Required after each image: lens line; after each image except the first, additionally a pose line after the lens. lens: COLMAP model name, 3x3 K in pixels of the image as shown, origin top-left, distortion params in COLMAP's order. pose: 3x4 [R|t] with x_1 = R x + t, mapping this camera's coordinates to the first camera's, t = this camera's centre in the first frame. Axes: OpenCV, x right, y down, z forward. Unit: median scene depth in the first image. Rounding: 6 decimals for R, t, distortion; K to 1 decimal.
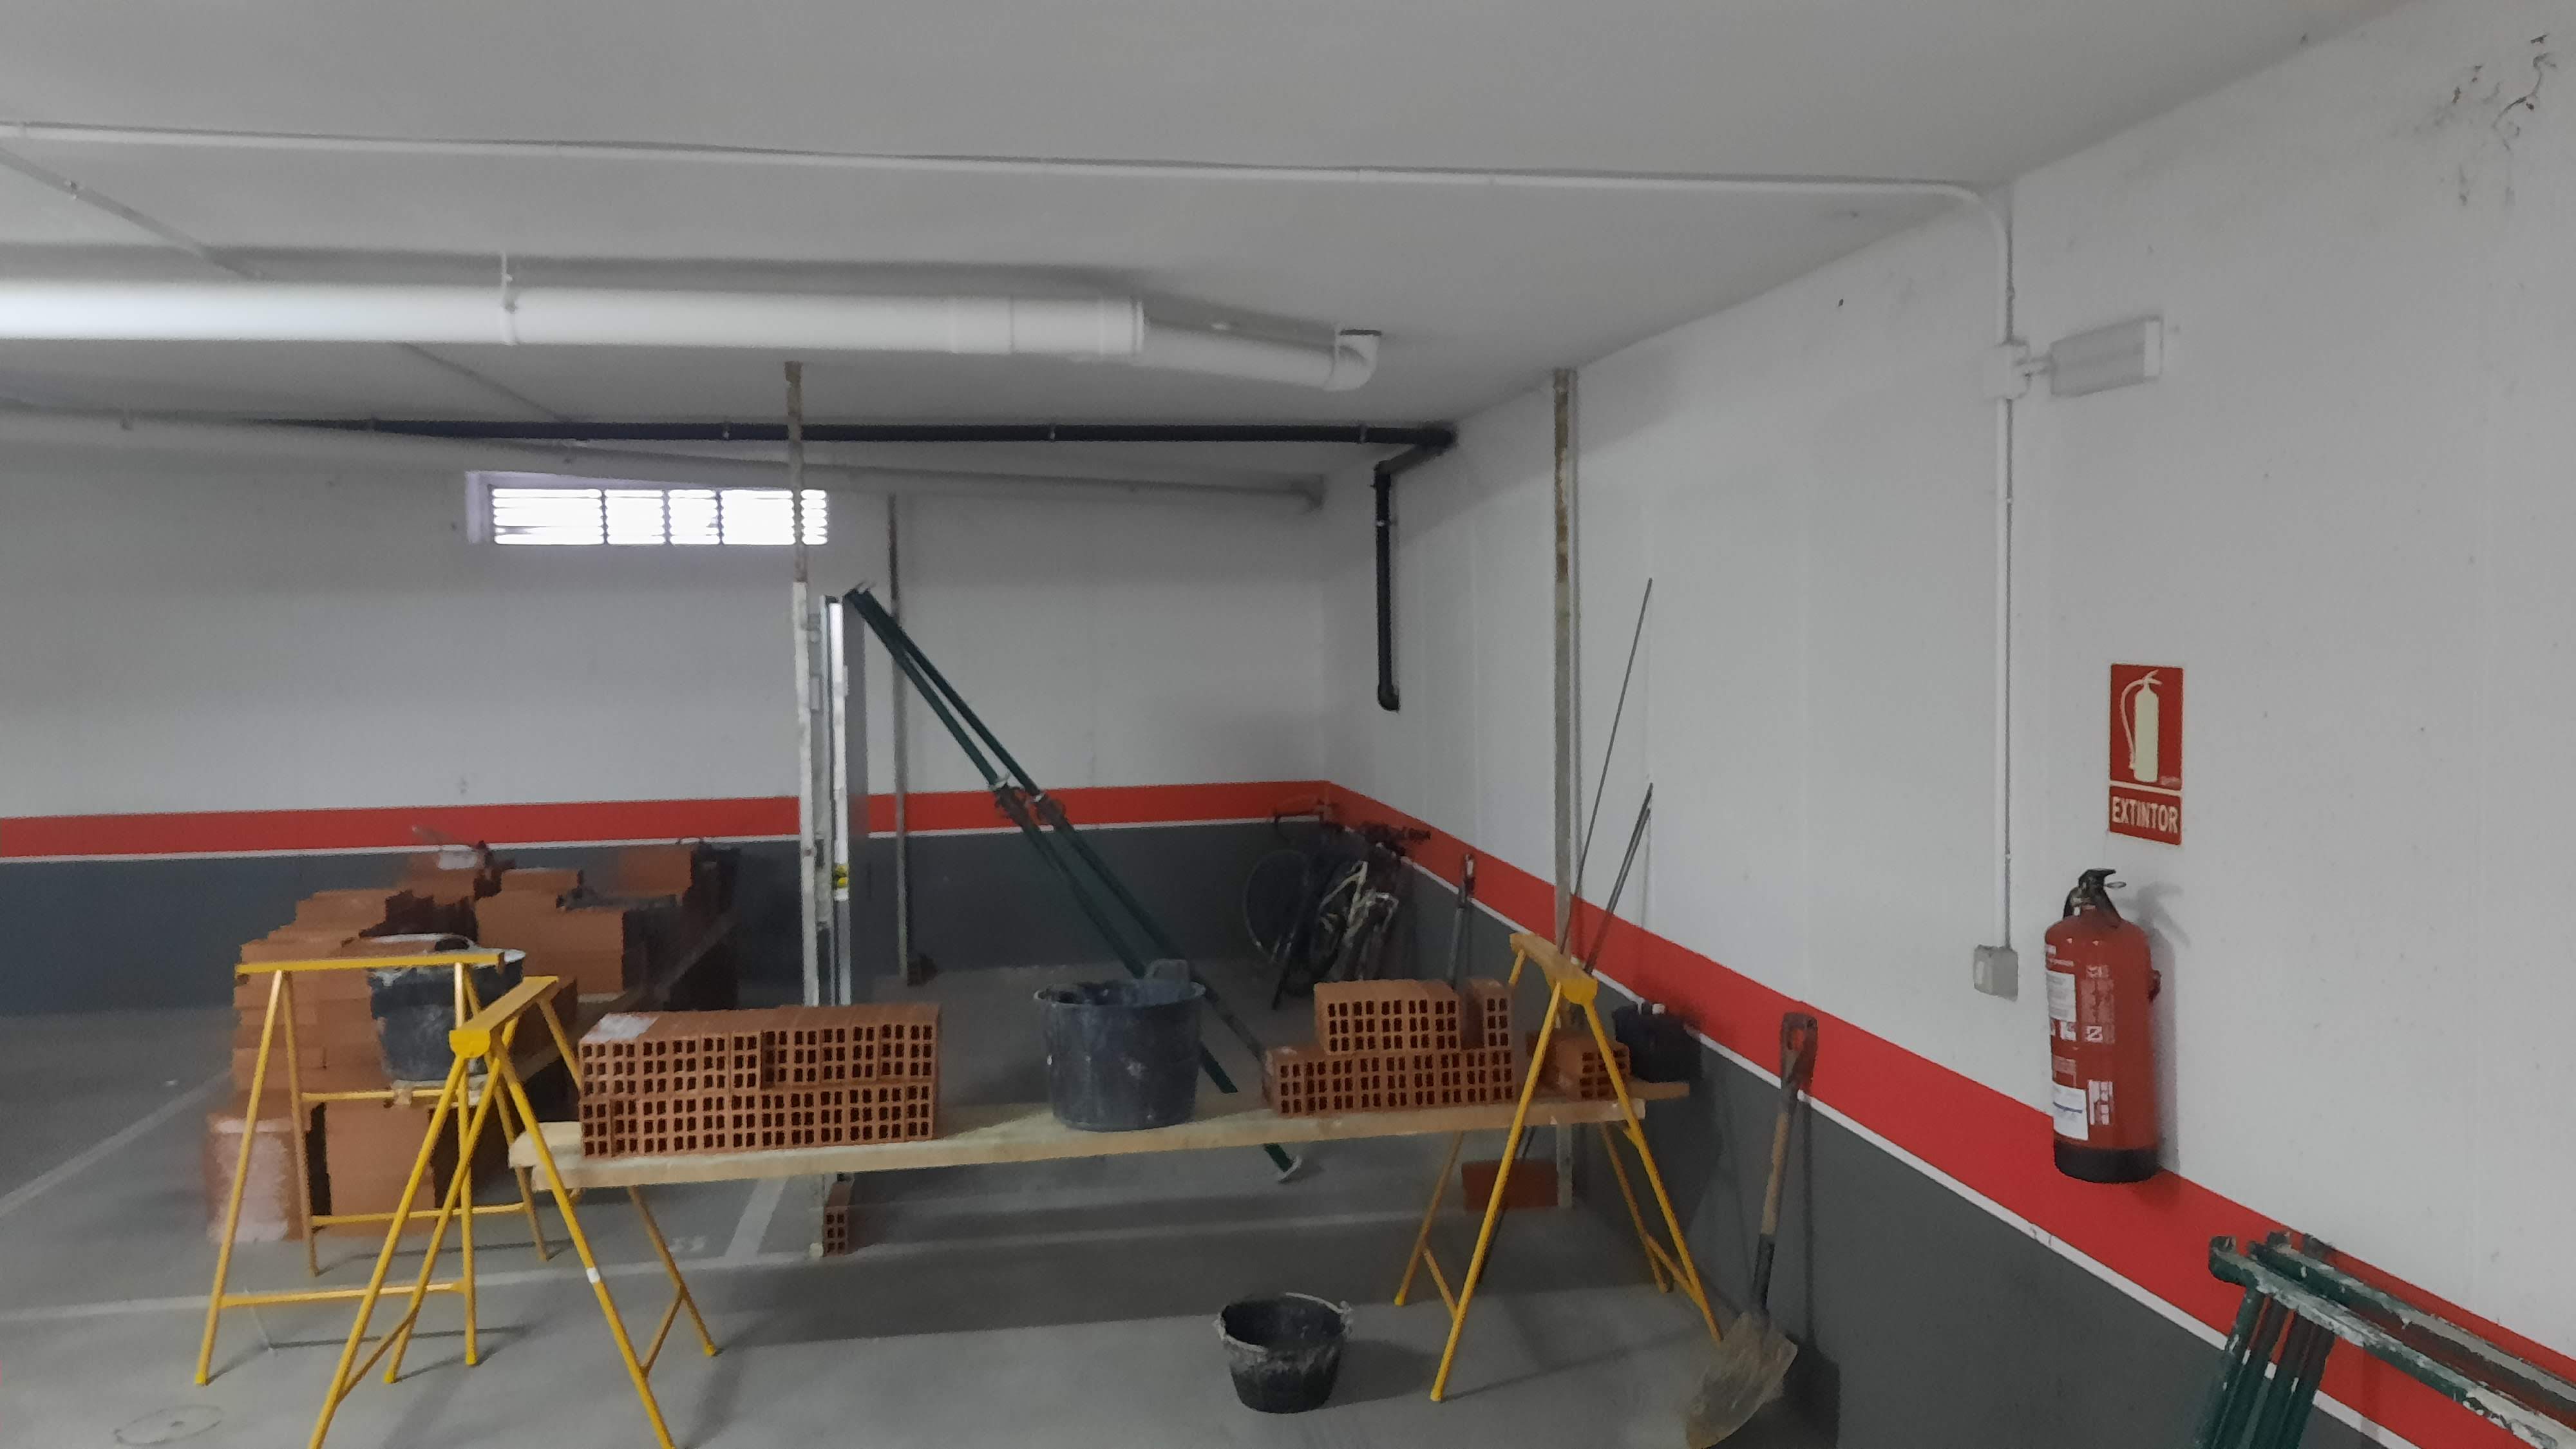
lens RADIAL K [[1895.7, 0, 1288.0], [0, 1895.7, 724.5], [0, 0, 1]] dist [0.006271, 0.001471]
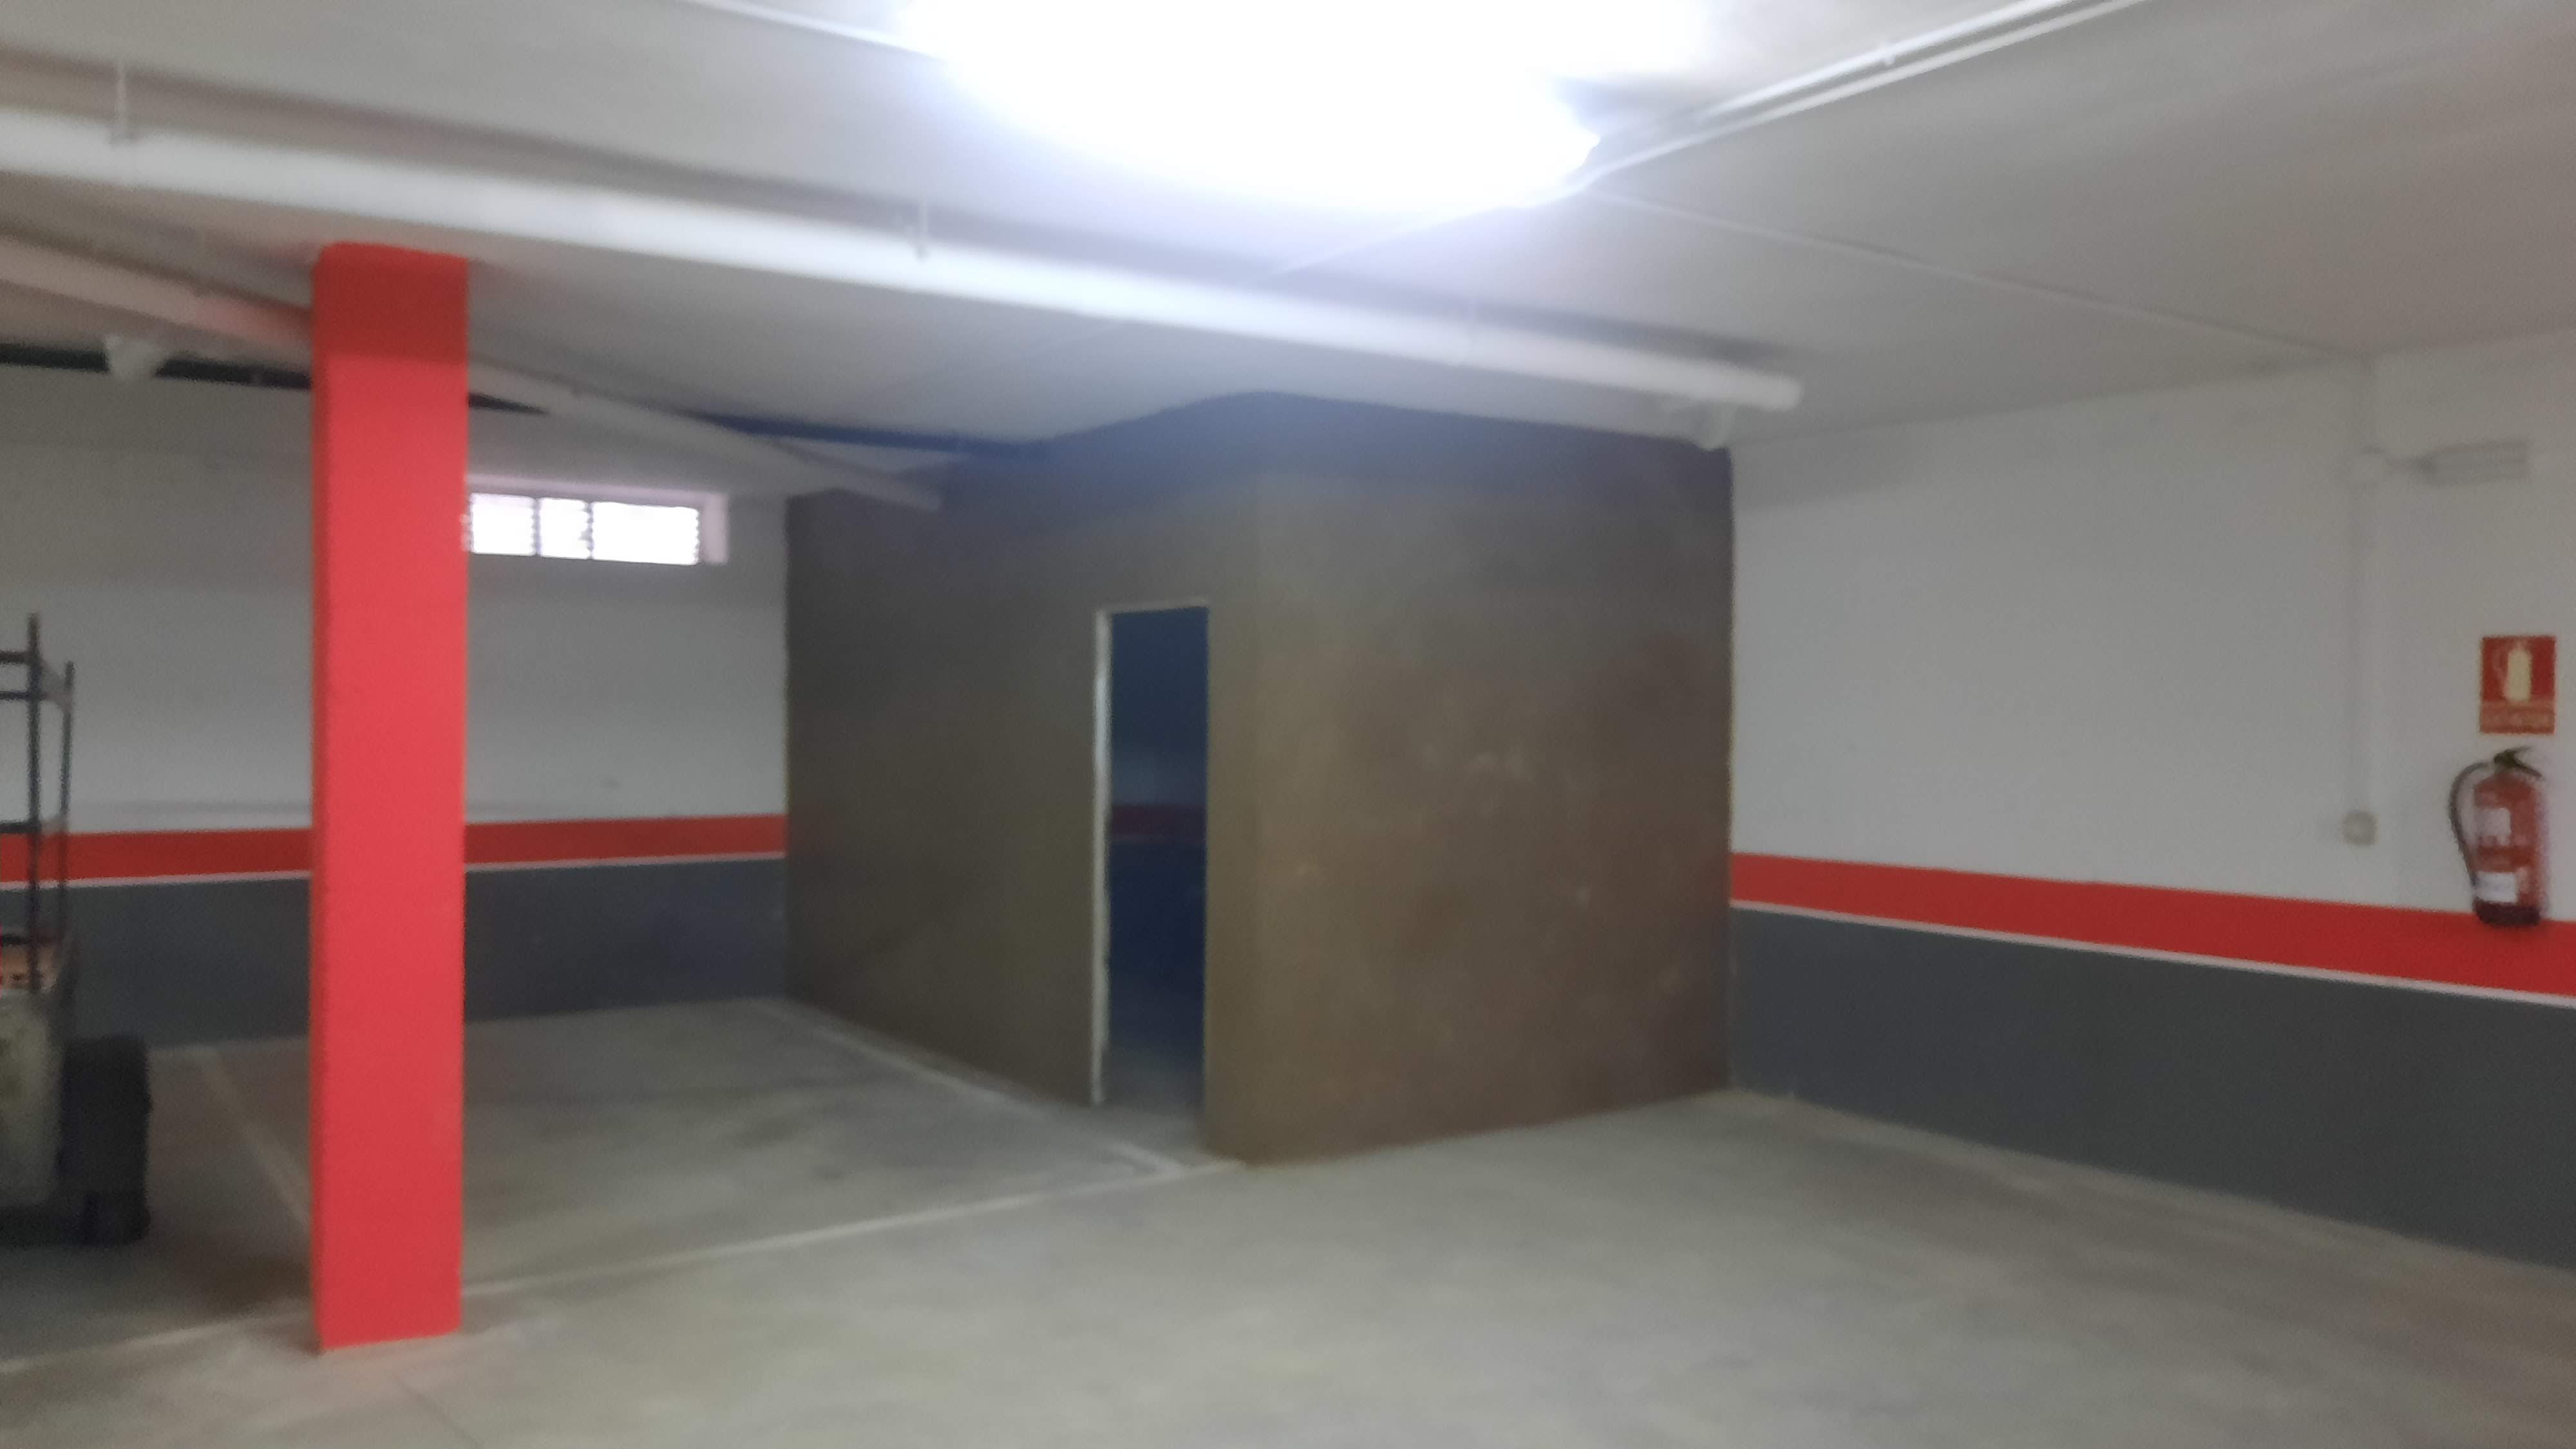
lens RADIAL K [[1895.7, 0, 1288.0], [0, 1895.7, 724.5], [0, 0, 1]] dist [0.006271, 0.001471]
pose [[0.881153, 0.006098, 0.472792, -0.529692], [0.015215, 0.999033, -0.041243, 0.040584], [-0.472587, 0.043535, 0.880208, -0.008946]]
